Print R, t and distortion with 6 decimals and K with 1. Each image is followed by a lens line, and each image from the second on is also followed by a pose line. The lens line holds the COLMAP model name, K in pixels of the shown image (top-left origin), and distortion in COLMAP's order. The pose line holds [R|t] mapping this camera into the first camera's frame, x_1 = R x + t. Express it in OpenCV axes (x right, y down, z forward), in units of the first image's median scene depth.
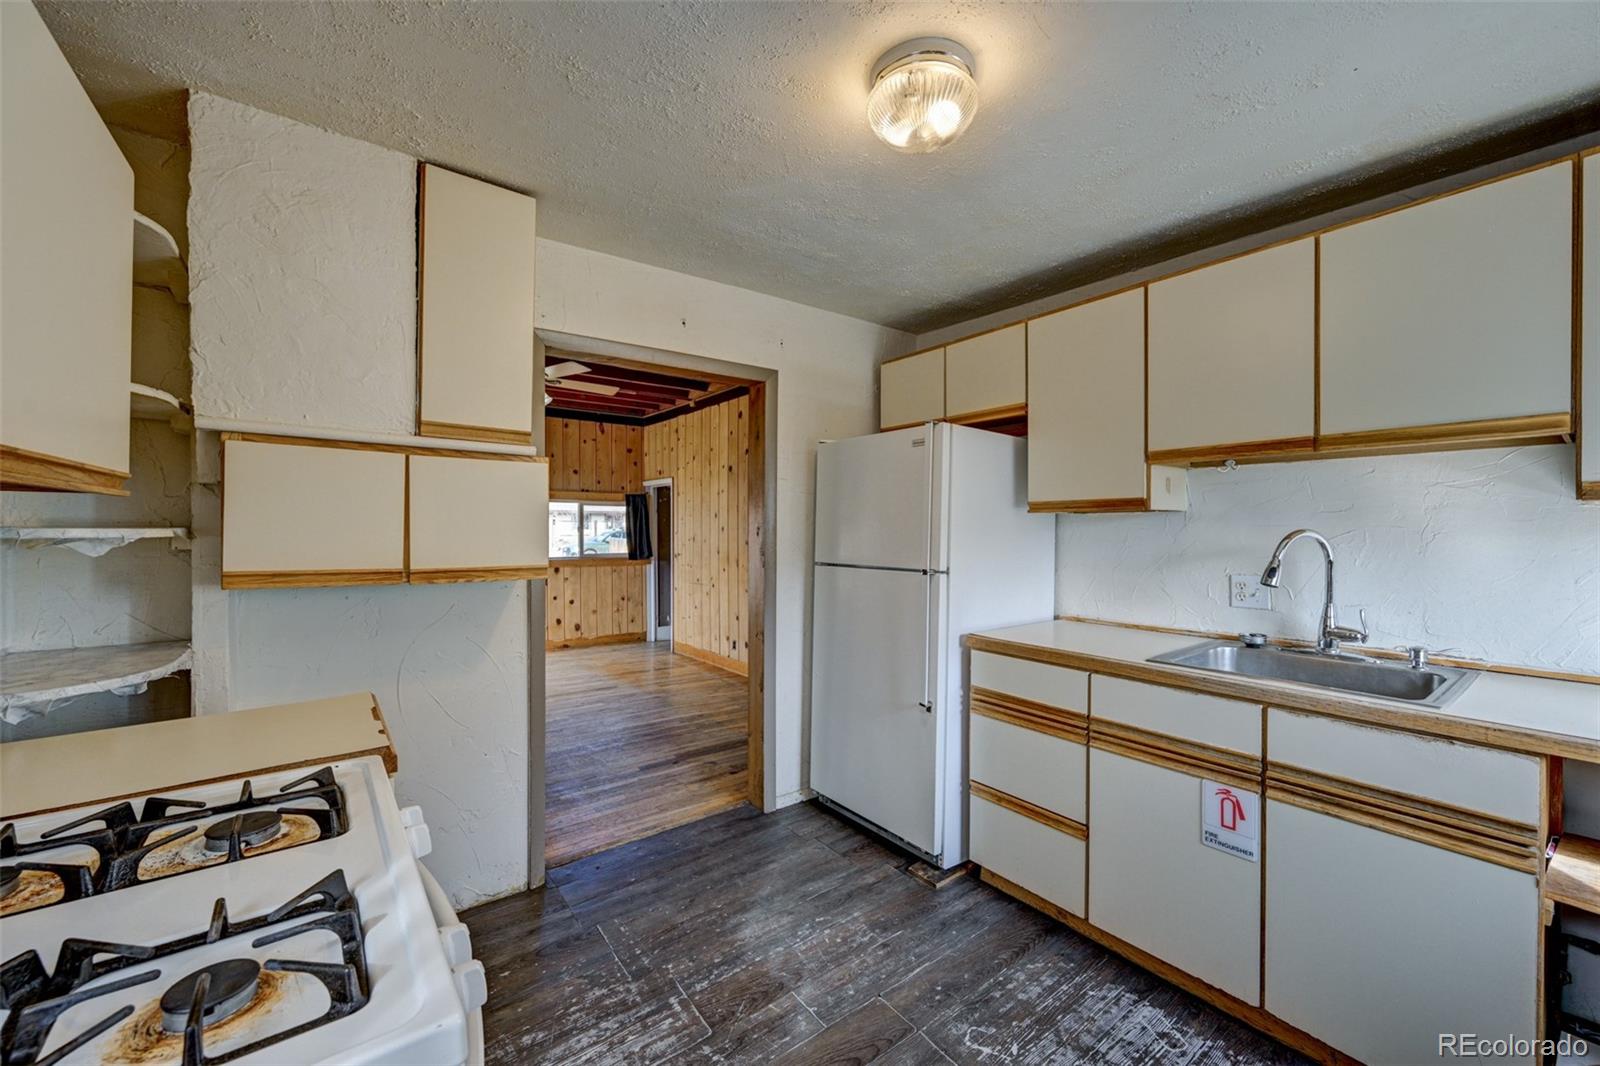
lens RADIAL K [[628.9, 0, 806.5], [0, 628.9, 535.4], [0, 0, 1]] dist [-0.001845, 0.000582]
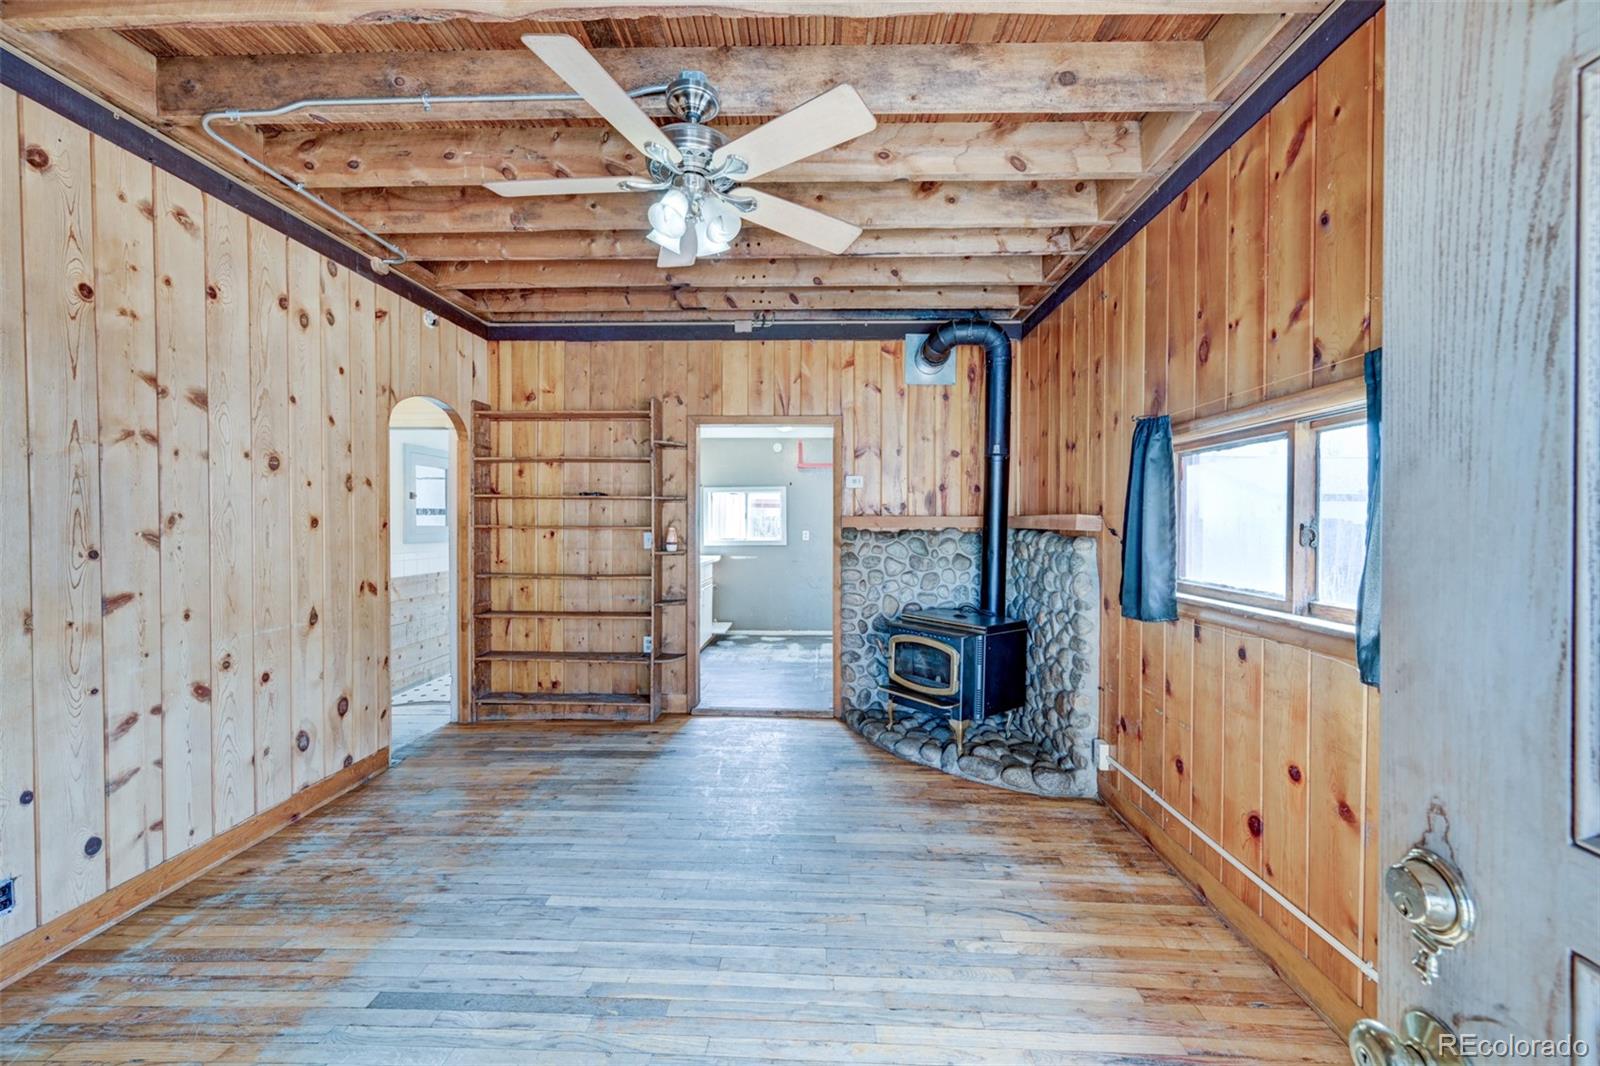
lens RADIAL K [[630.2, 0, 805.0], [0, 630.2, 535.2], [0, 0, 1]] dist [-0.000597, 0.000415]
pose [[-0.779973, -0.015665, 0.625617, -1.597924], [0.001162, 0.999649, 0.026479, -0.020376], [-0.625812, 0.021379, -0.779681, 2.623842]]
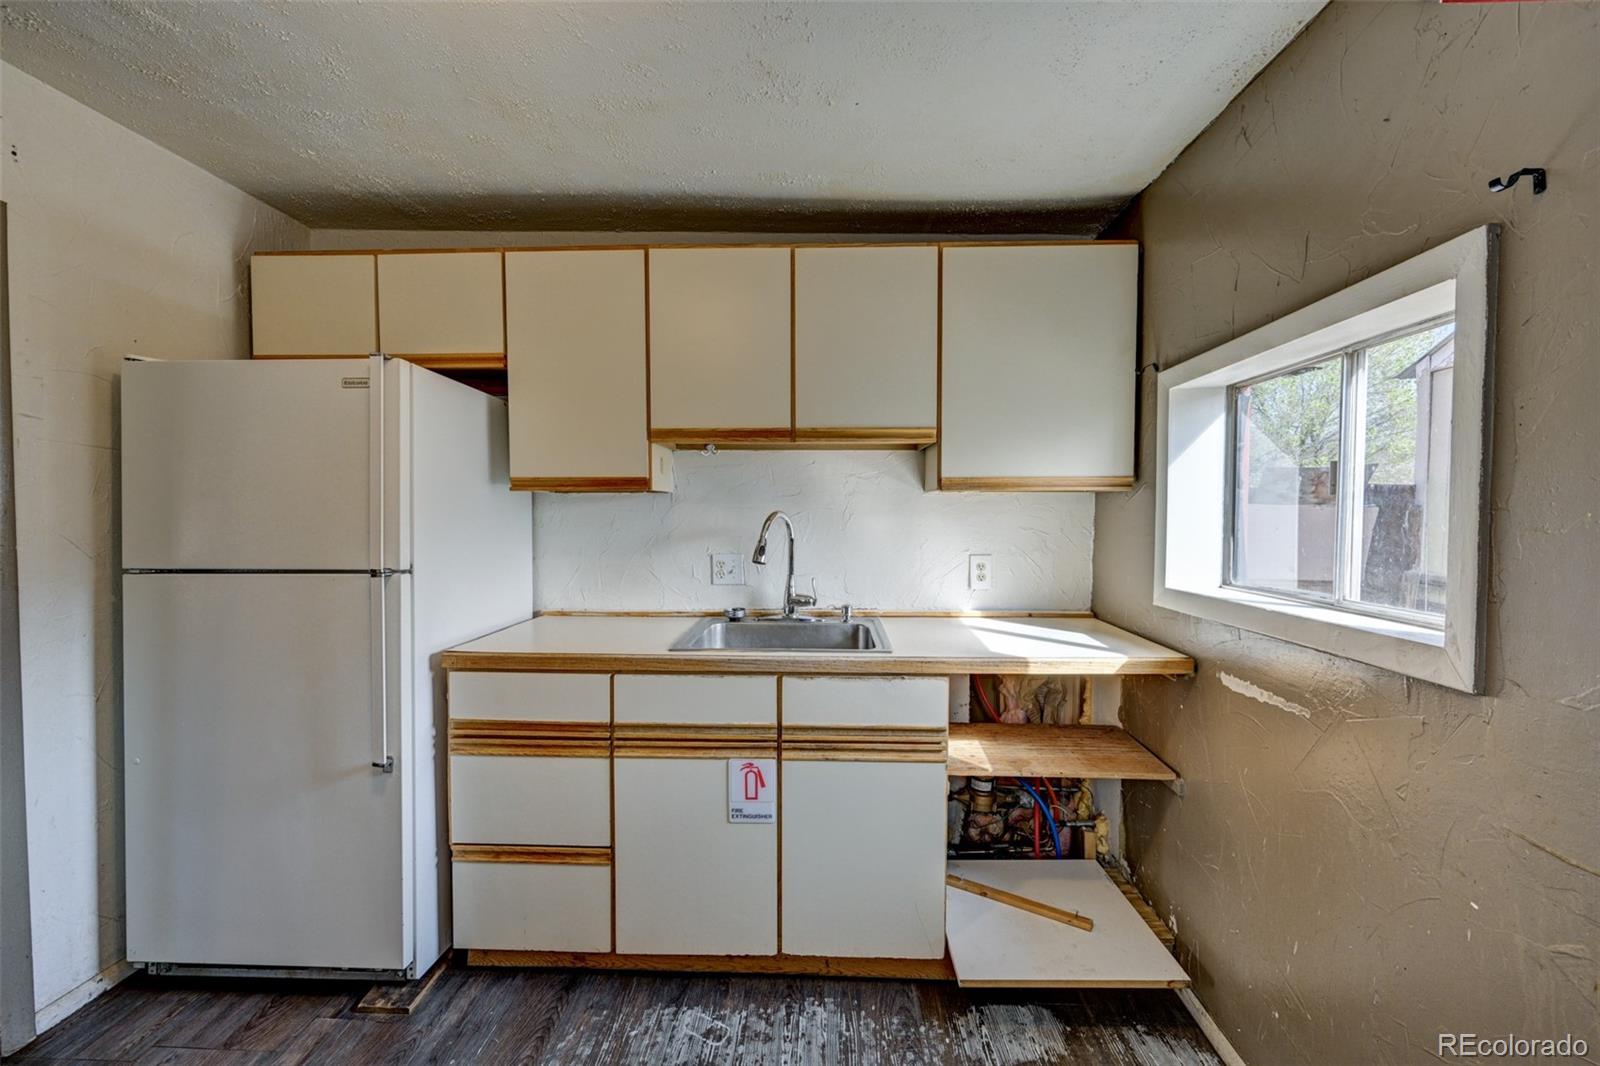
lens RADIAL K [[653.9, 0, 805.8], [0, 653.9, 536.1], [0, 0, 1]] dist [-0.000539, 0.000510]
pose [[0.629854, -0.029494, 0.776154, -0.071456], [0.007913, 0.999471, 0.031559, -0.001120], [-0.776674, -0.013736, 0.629754, 0.189069]]
